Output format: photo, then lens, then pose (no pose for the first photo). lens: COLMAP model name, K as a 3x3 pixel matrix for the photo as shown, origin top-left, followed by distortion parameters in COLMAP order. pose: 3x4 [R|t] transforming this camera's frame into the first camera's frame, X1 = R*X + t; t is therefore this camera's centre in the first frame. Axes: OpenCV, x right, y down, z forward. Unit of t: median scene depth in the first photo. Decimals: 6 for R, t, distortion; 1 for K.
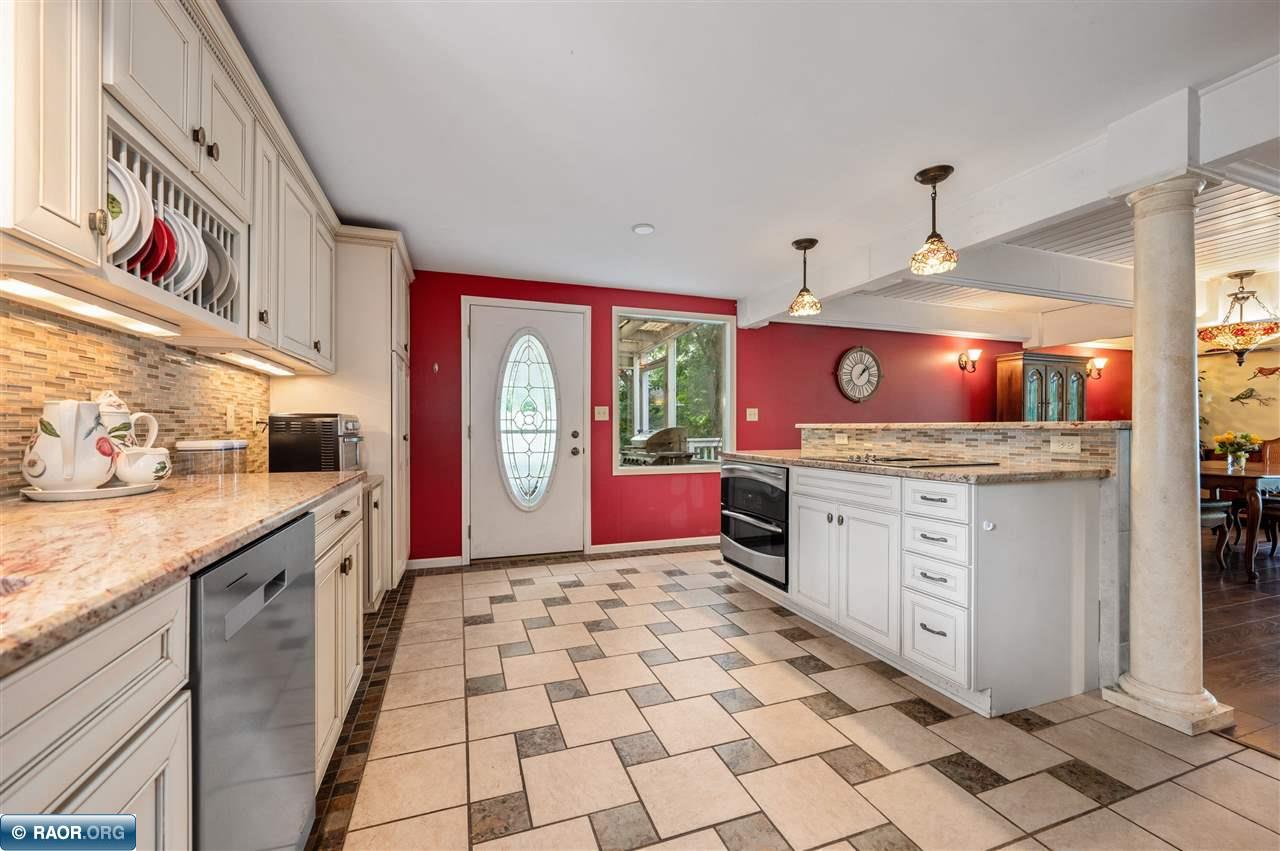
lens RADIAL K [[516.1, 0, 639.2], [0, 516.1, 426.8], [0, 0, 1]] dist [-0.004496, 0.001519]
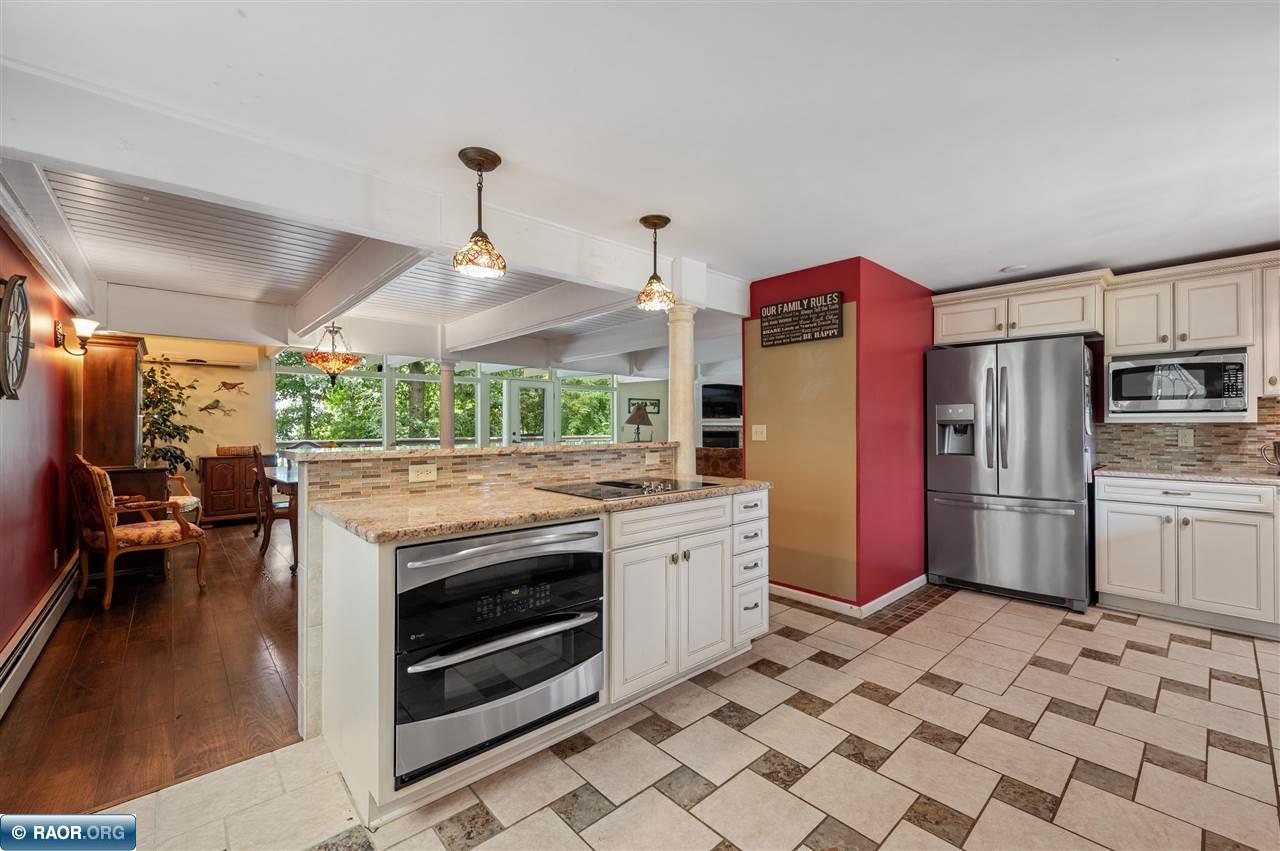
lens RADIAL K [[516.1, 0, 637.7], [0, 516.1, 425.8], [0, 0, 1]] dist [-0.004496, 0.001519]
pose [[-0.380053, -0.000737, 0.924965, -0.398360], [-0.001818, 0.999998, 0.000050, -0.047037], [-0.924963, -0.001663, -0.380053, 1.333209]]
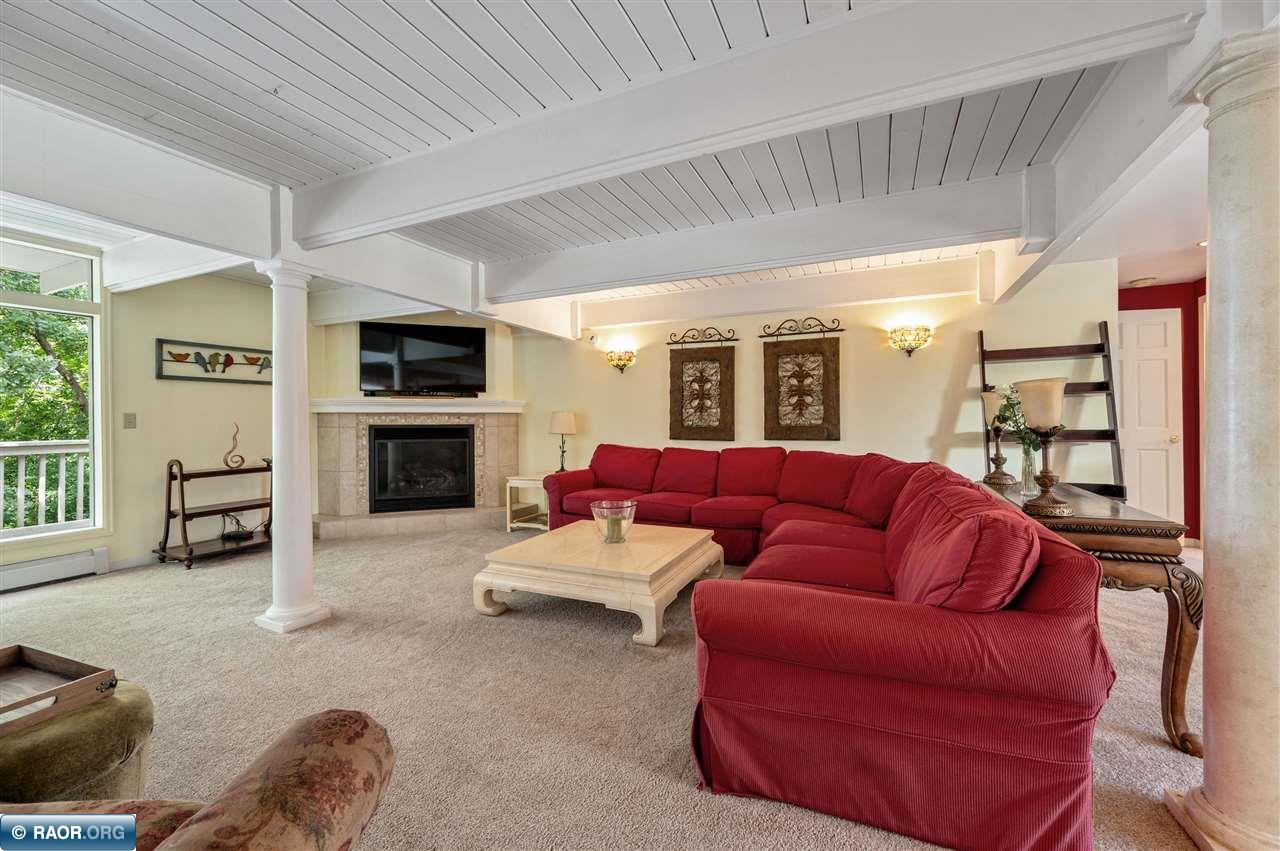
lens RADIAL K [[516.1, 0, 649.4], [0, 516.1, 424.4], [0, 0, 1]] dist [-0.004496, 0.001519]
pose [[-0.719005, -0.000037, 0.695005, 1.234493], [0.006330, 0.999958, 0.006602, -0.017066], [-0.694977, 0.009146, -0.718974, 0.004444]]
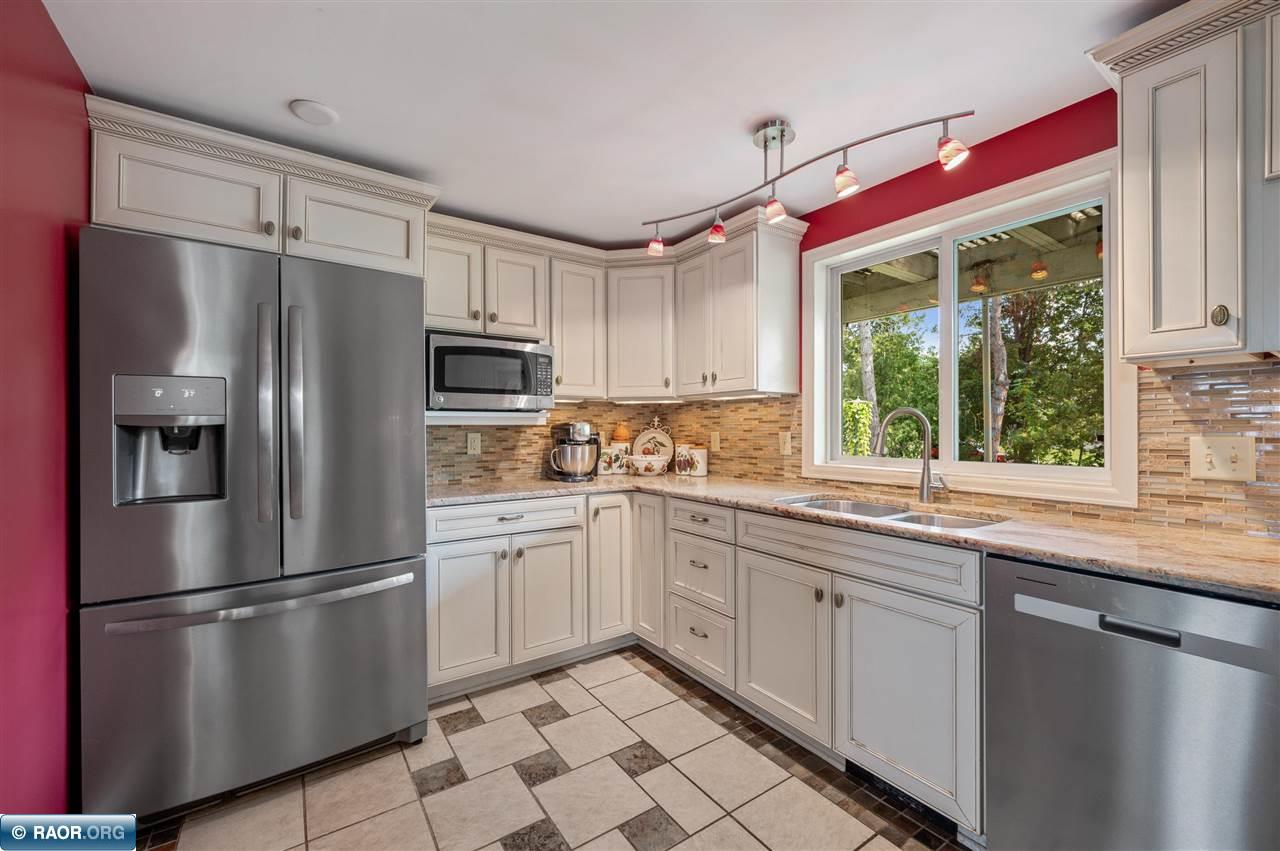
lens RADIAL K [[516.1, 0, 645.6], [0, 516.1, 425.9], [0, 0, 1]] dist [-0.004496, 0.001519]
pose [[-0.964621, 0.001810, -0.263636, 0.226460], [0.003759, 0.999969, -0.006885, -0.046929], [0.263615, -0.007632, -0.964598, 0.675803]]
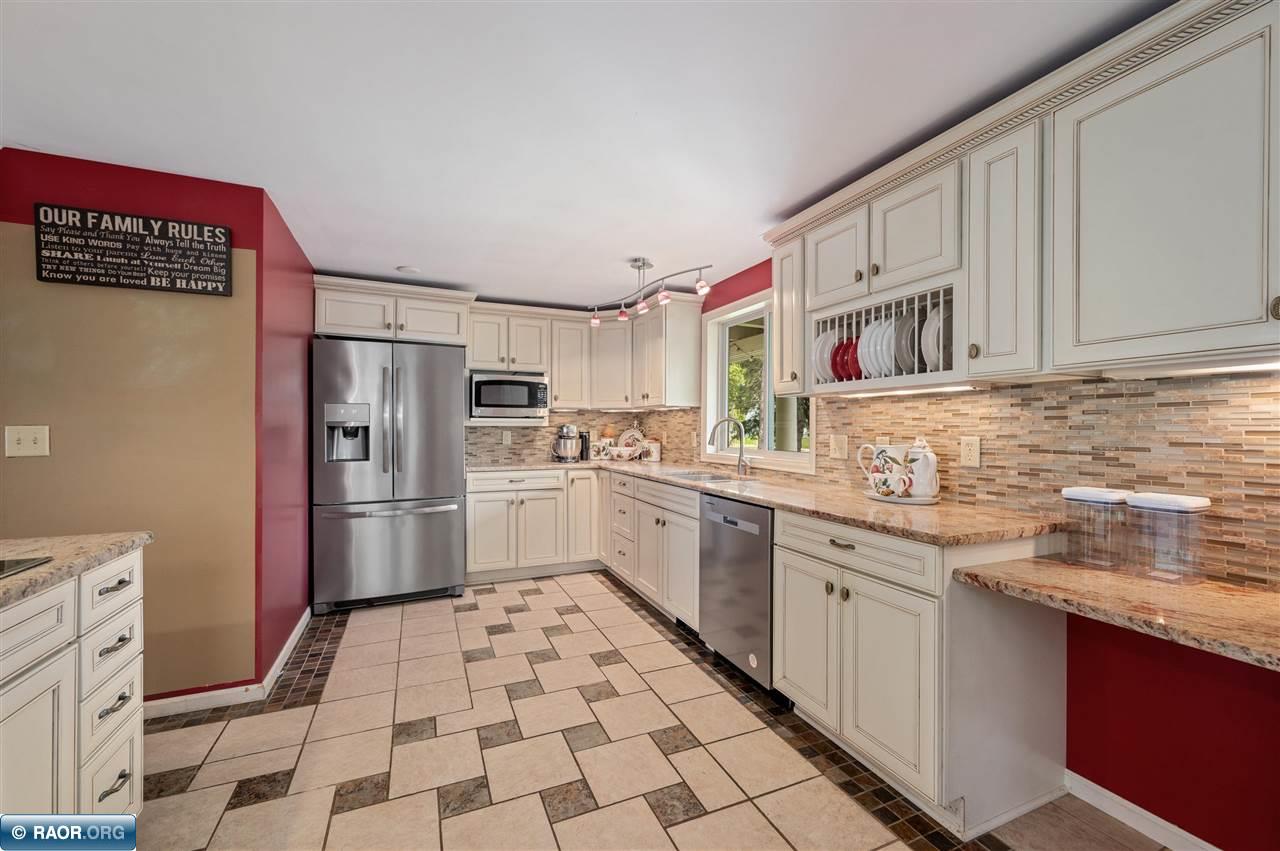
lens RADIAL K [[516.1, 0, 645.2], [0, 516.1, 429.1], [0, 0, 1]] dist [-0.004496, 0.001519]
pose [[-0.997230, -0.002934, -0.074324, -0.045585], [-0.002932, 0.999996, -0.000137, -0.048255], [0.074324, 0.000081, -0.997234, 1.291982]]
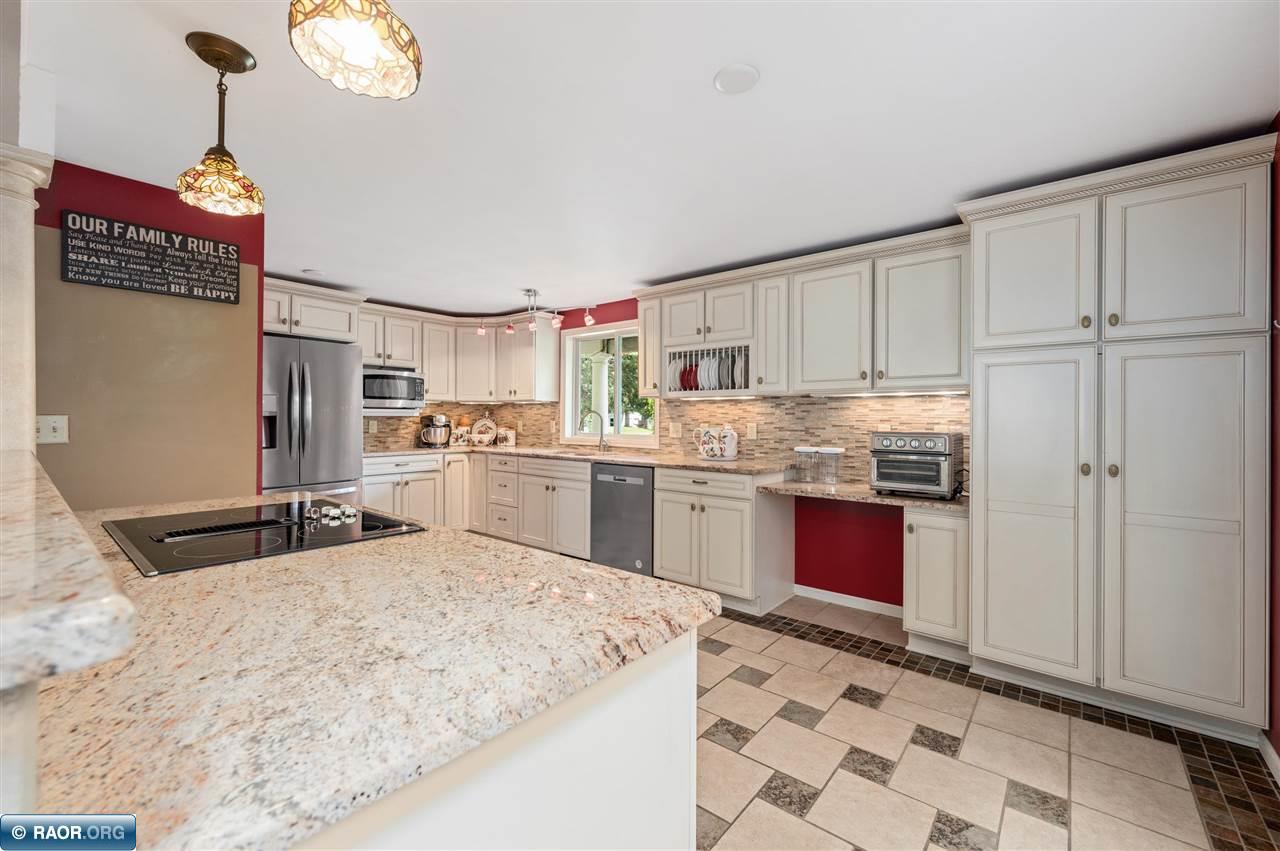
lens RADIAL K [[516.1, 0, 645.7], [0, 516.1, 416.2], [0, 0, 1]] dist [-0.004496, 0.001519]
pose [[-0.854905, -0.006290, -0.518746, 0.413307], [-0.003598, 0.999974, -0.006196, -0.048158], [0.518771, -0.003430, -0.854906, 1.637813]]
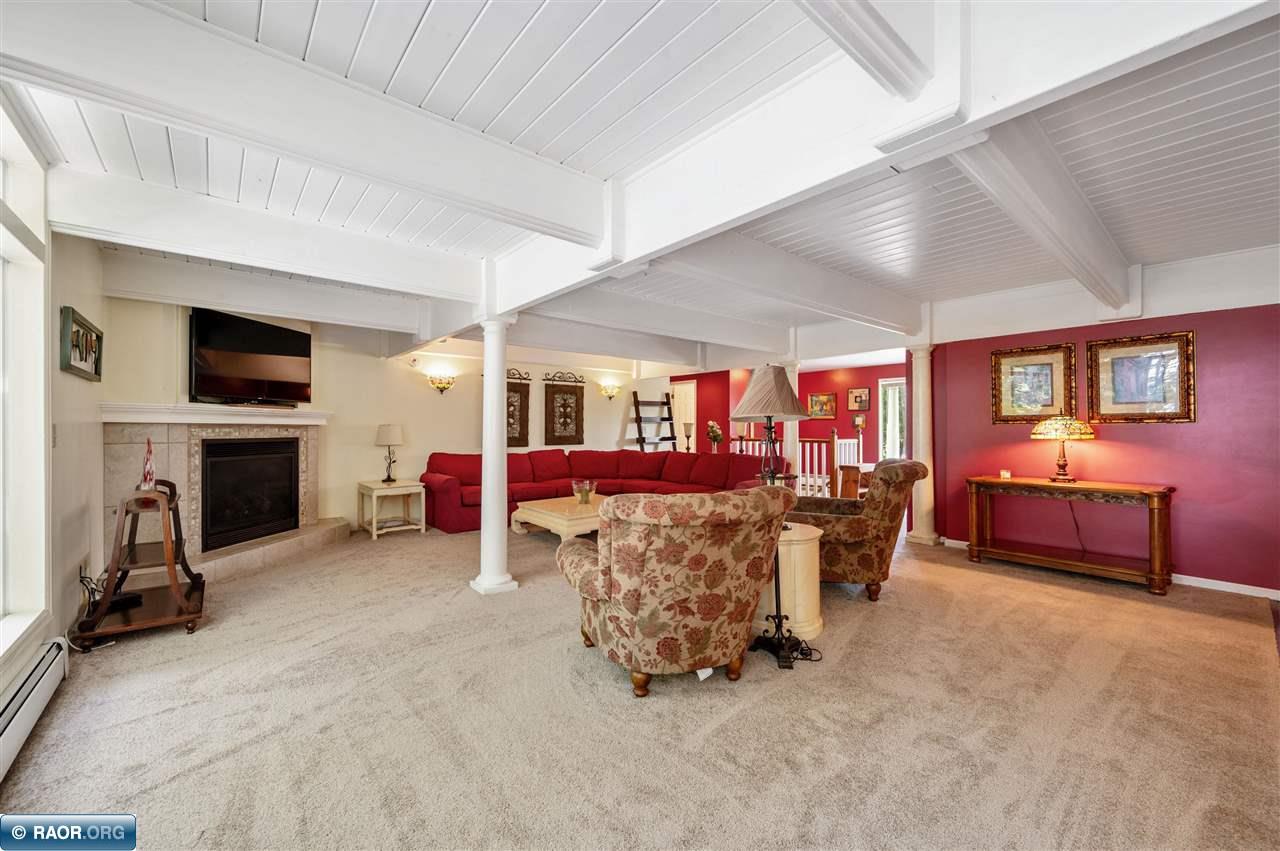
lens RADIAL K [[516.1, 0, 643.9], [0, 516.1, 422.8], [0, 0, 1]] dist [-0.004496, 0.001519]
pose [[-0.930401, -0.004719, -0.366514, 2.371704], [-0.001364, 0.999955, -0.009412, -0.039298], [0.366541, -0.008257, -0.930365, 0.969345]]
